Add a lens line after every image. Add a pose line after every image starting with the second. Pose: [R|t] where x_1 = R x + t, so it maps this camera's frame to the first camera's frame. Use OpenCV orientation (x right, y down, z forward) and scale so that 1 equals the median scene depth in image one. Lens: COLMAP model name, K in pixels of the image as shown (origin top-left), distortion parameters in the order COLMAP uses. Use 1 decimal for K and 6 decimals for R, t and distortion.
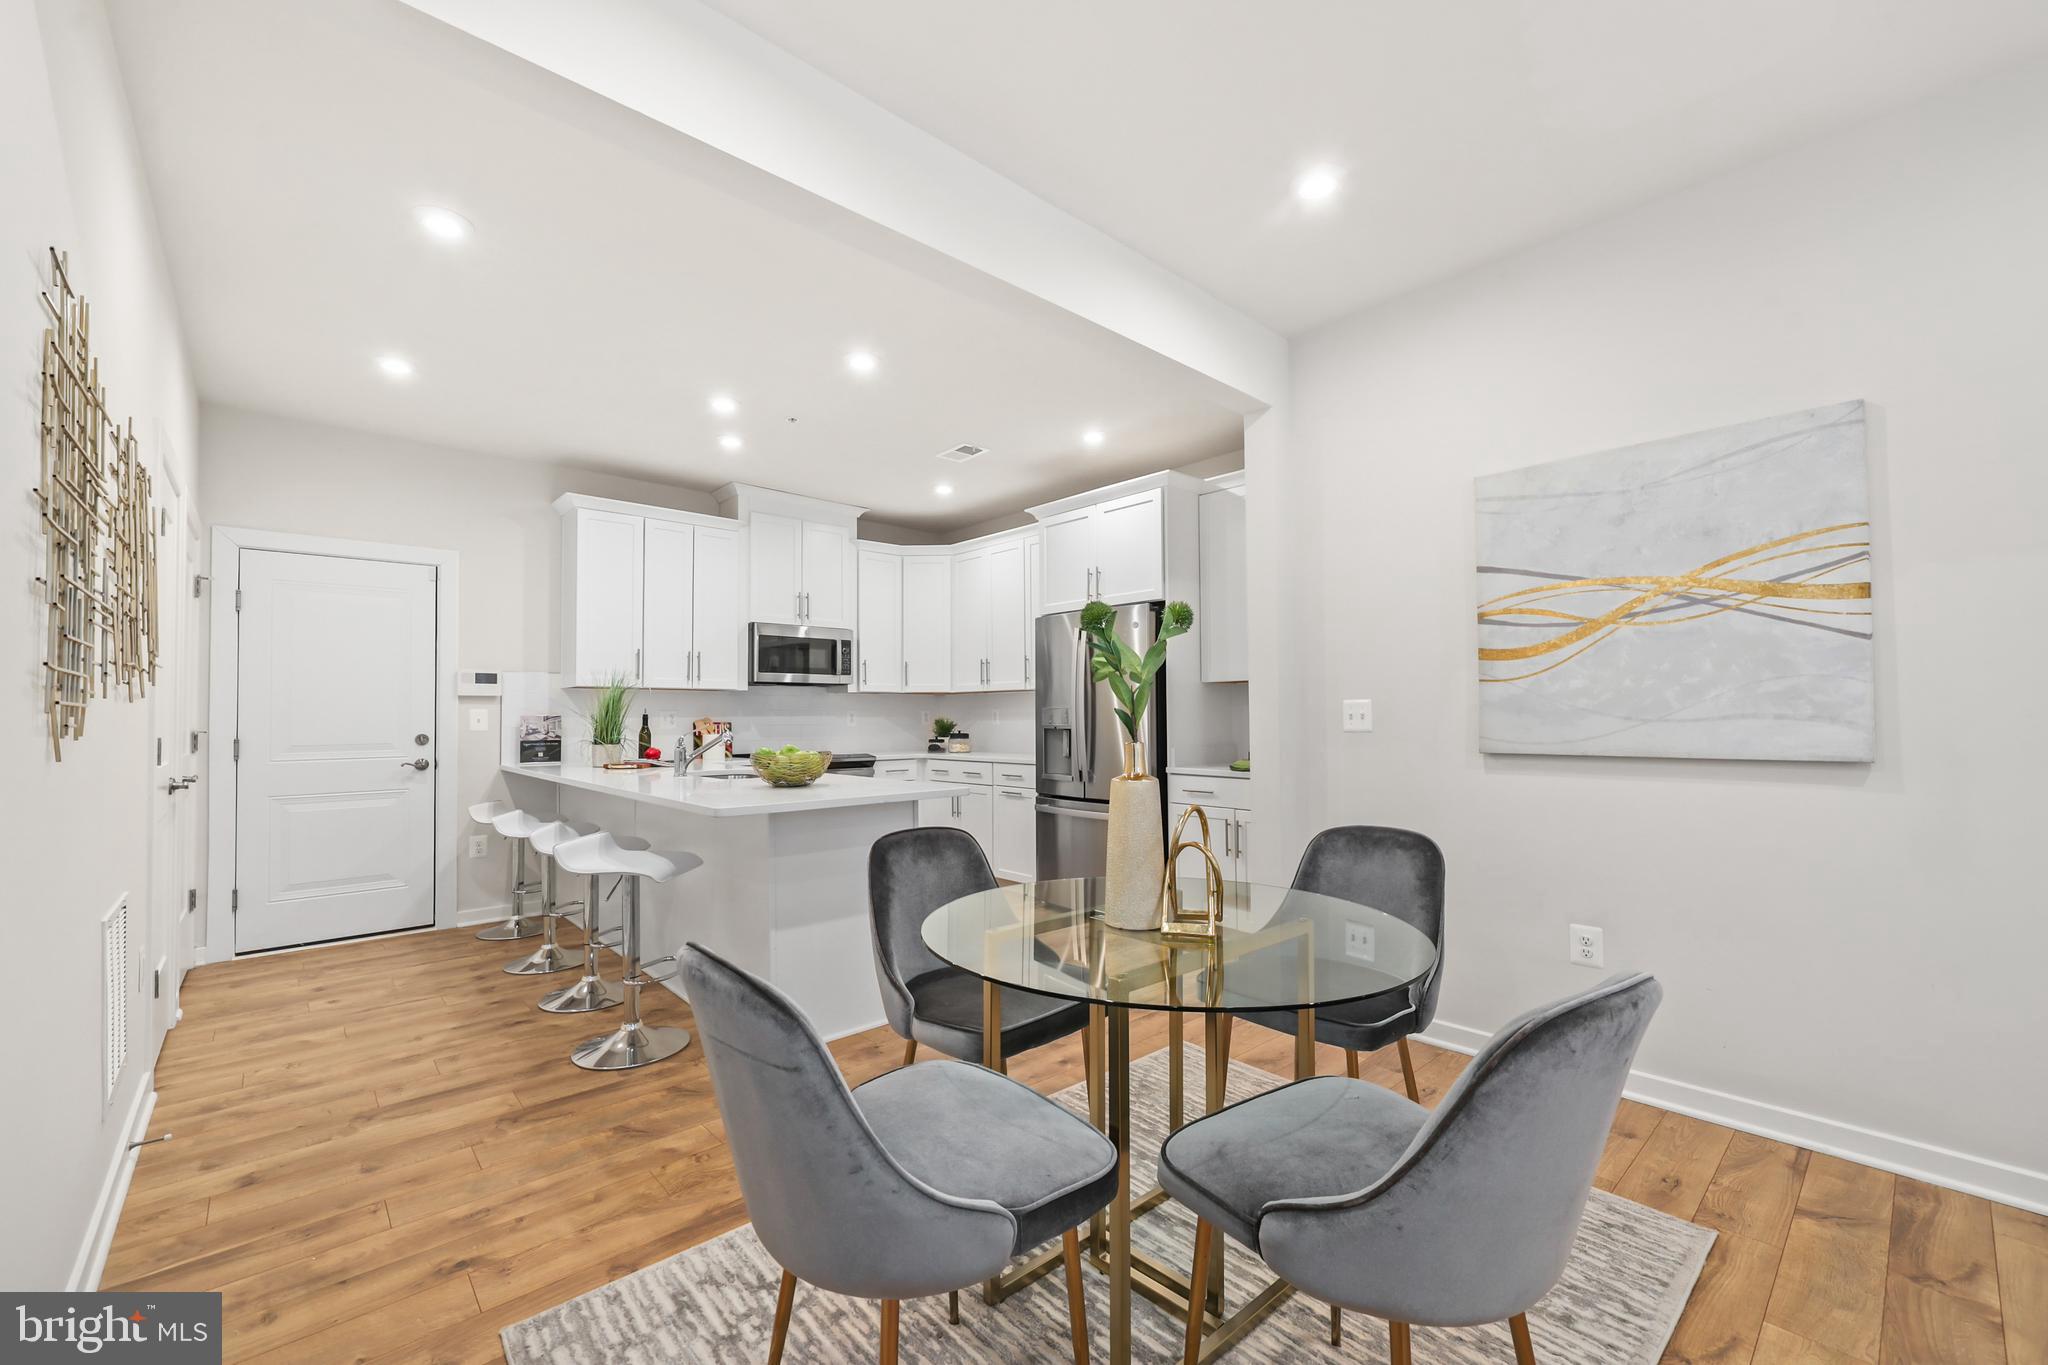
lens RADIAL K [[830.5, 0, 1014.8], [0, 830.5, 686.1], [0, 0, 1]] dist [0.003288, -0.001242]
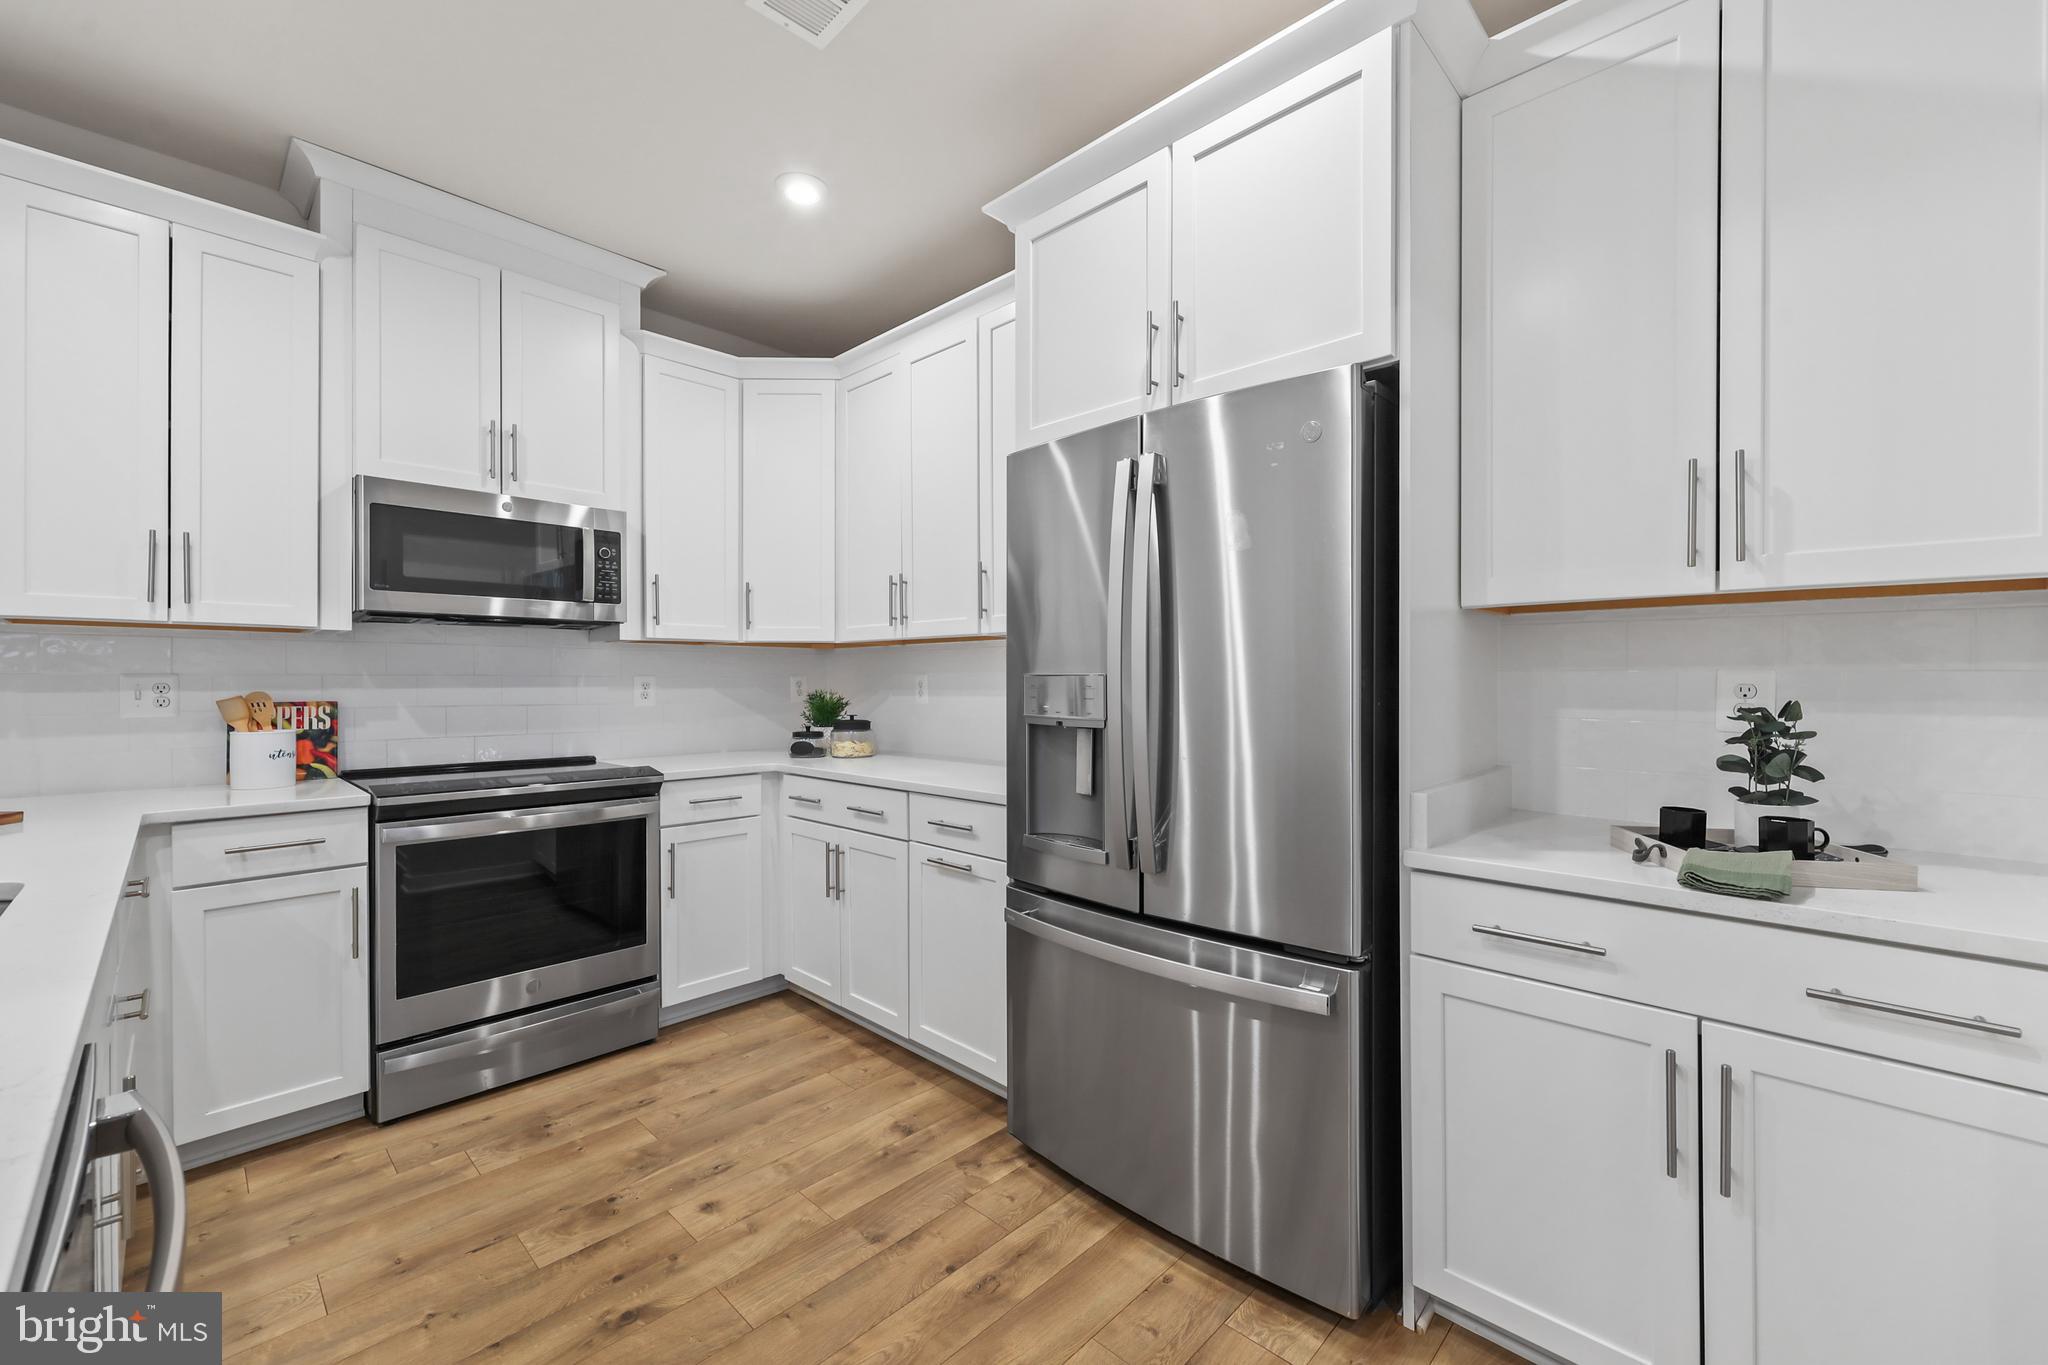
lens RADIAL K [[830.5, 0, 1017.3], [0, 830.5, 679.4], [0, 0, 1]] dist [0.003288, -0.001242]
pose [[0.997257, 0.003495, 0.073935, -0.000983], [-0.006135, 0.999350, 0.035516, 0.015134], [-0.073763, -0.035872, 0.996630, 0.616250]]
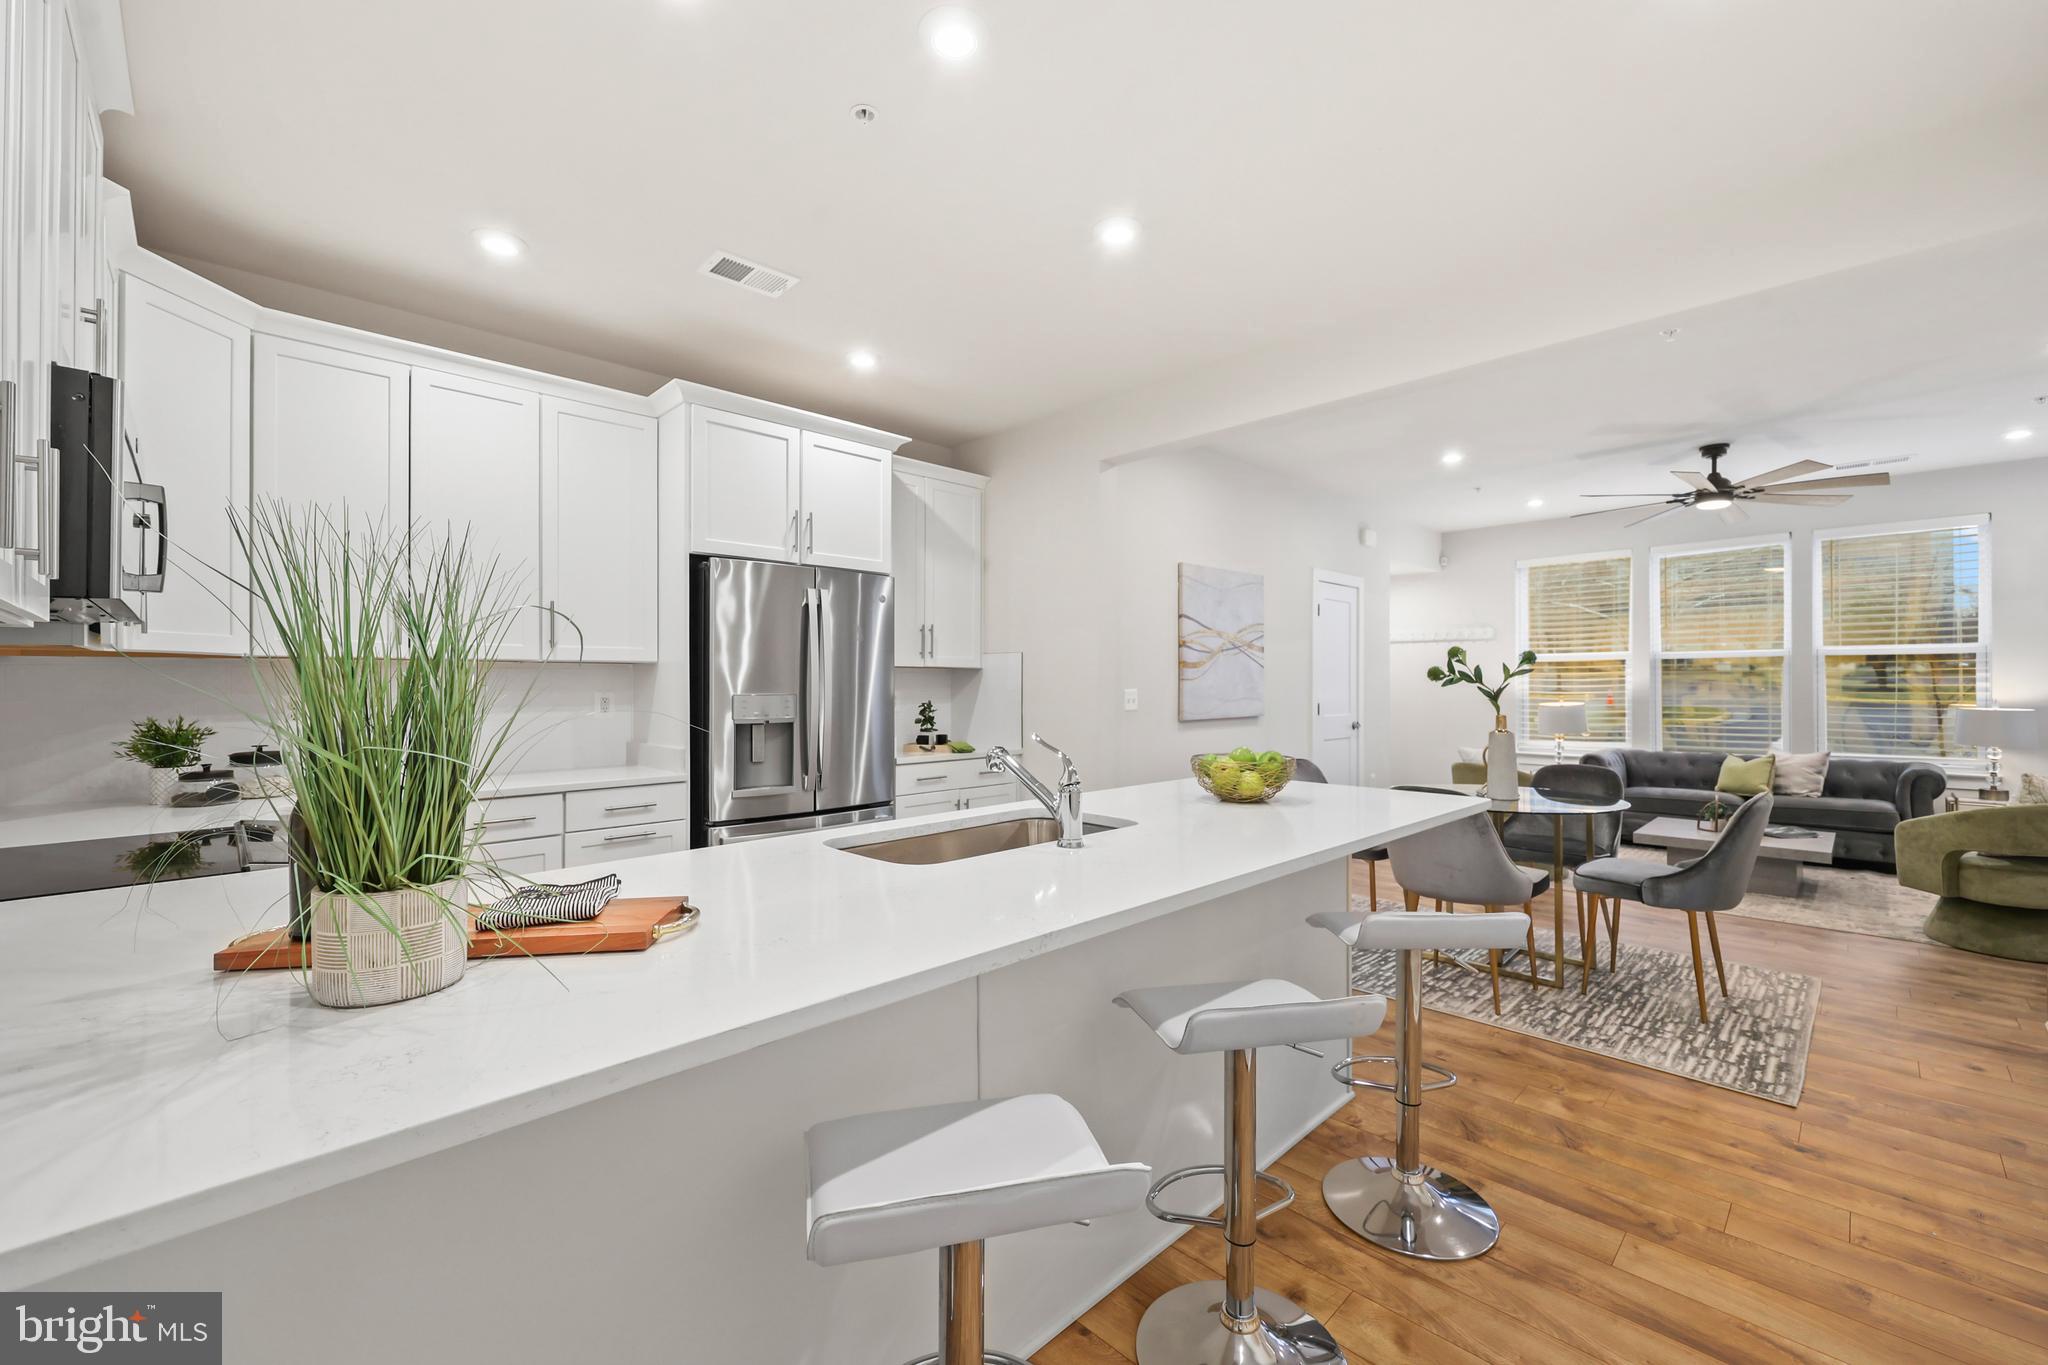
lens RADIAL K [[830.5, 0, 1024.2], [0, 830.5, 685.2], [0, 0, 1]] dist [0.003288, -0.001242]
pose [[-0.051256, 0.002535, 0.998682, -0.683755], [-0.032755, 0.999455, -0.004218, 0.014271], [-0.998148, -0.032928, -0.051145, 0.829034]]
